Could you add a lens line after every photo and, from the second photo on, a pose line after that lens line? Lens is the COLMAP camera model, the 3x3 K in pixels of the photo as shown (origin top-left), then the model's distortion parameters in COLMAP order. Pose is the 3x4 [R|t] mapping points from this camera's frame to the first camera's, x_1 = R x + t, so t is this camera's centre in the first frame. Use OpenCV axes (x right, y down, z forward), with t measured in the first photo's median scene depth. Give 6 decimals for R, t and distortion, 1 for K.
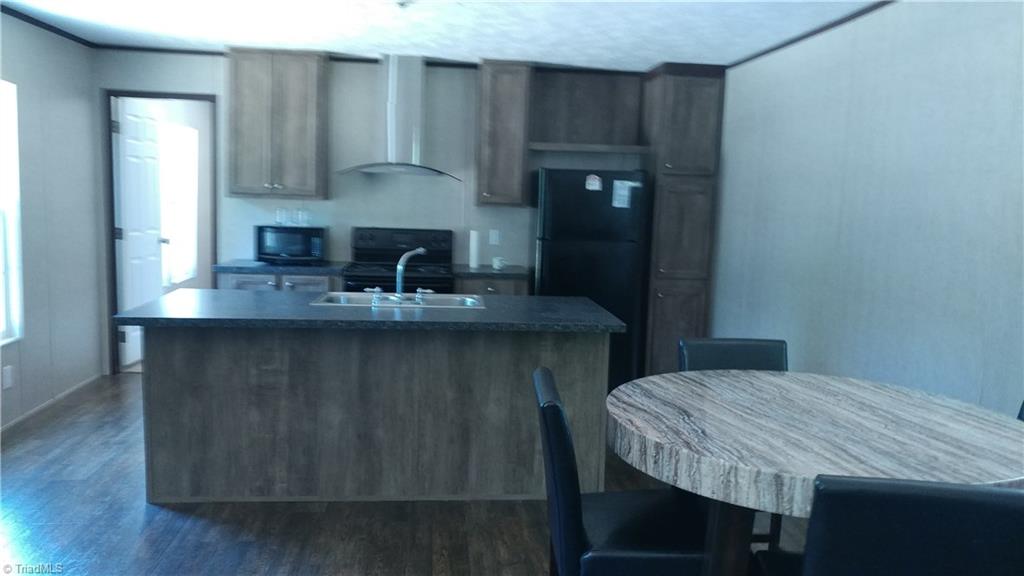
lens RADIAL K [[800.0, 0, 512.0], [0, 800.0, 288.0], [0, 0, 1]] dist [0.001383, 0.000836]
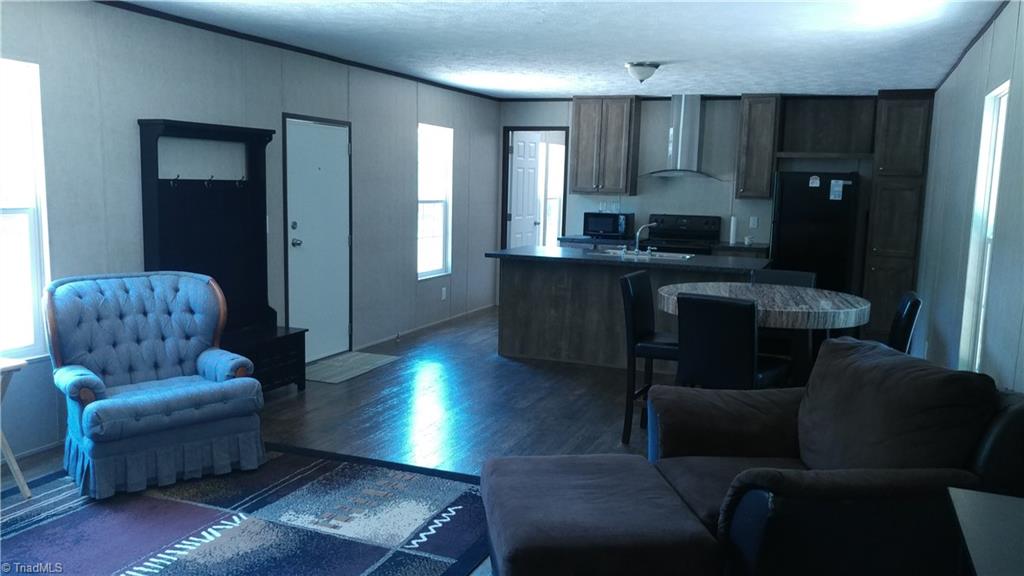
lens RADIAL K [[789.1, 0, 512.0], [0, 789.1, 288.0], [0, 0, 1]] dist [-0.113581, -0.004097]
pose [[0.877131, 0.047442, -0.477902, 0.272122], [-0.045926, 0.998834, 0.014863, 0.049447], [0.478050, 0.008911, 0.878288, -0.372598]]
